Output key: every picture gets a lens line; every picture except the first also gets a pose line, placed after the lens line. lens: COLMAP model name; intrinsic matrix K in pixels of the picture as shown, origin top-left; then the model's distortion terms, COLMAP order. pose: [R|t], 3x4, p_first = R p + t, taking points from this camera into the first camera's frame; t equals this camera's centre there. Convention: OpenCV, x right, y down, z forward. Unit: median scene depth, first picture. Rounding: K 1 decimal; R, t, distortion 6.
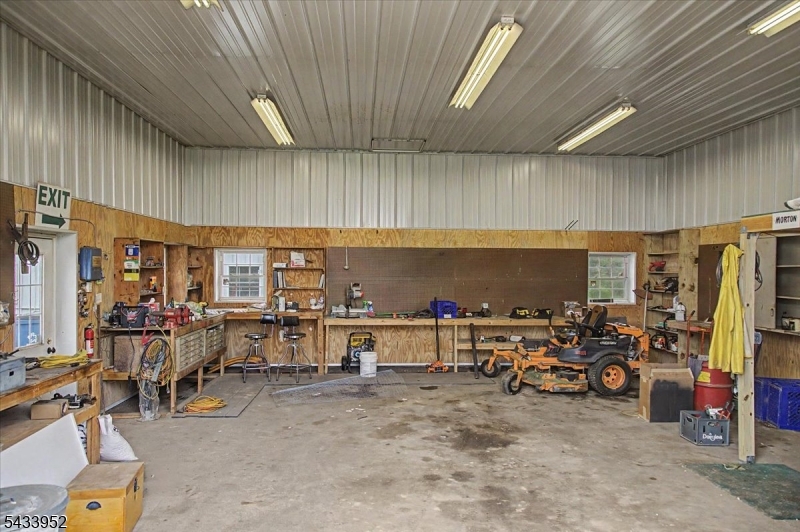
lens RADIAL K [[555.4, 0, 401.5], [0, 555.4, 268.8], [0, 0, 1]] dist [-0.004794, -0.003161]
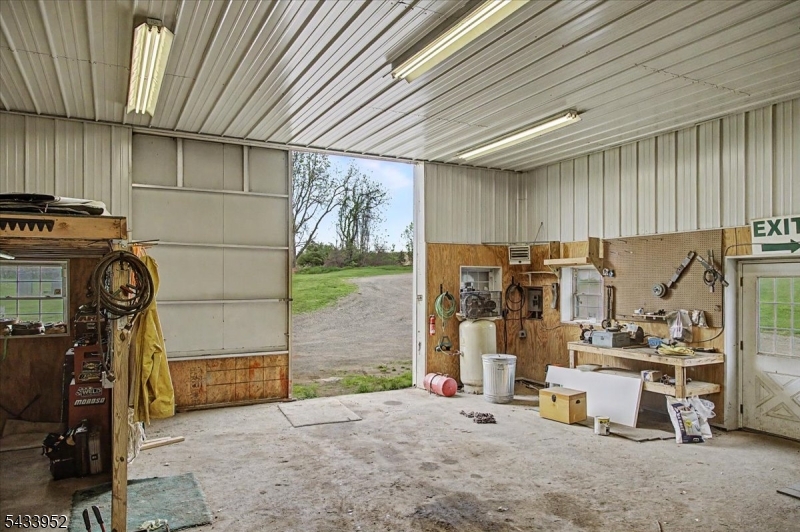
lens RADIAL K [[555.4, 0, 400.6], [0, 555.4, 271.0], [0, 0, 1]] dist [-0.004794, -0.003161]
pose [[-0.915410, -0.013132, -0.402309, 0.556015], [-0.006533, 0.999821, -0.017771, -0.013489], [0.402470, -0.013639, -0.915332, 1.779988]]
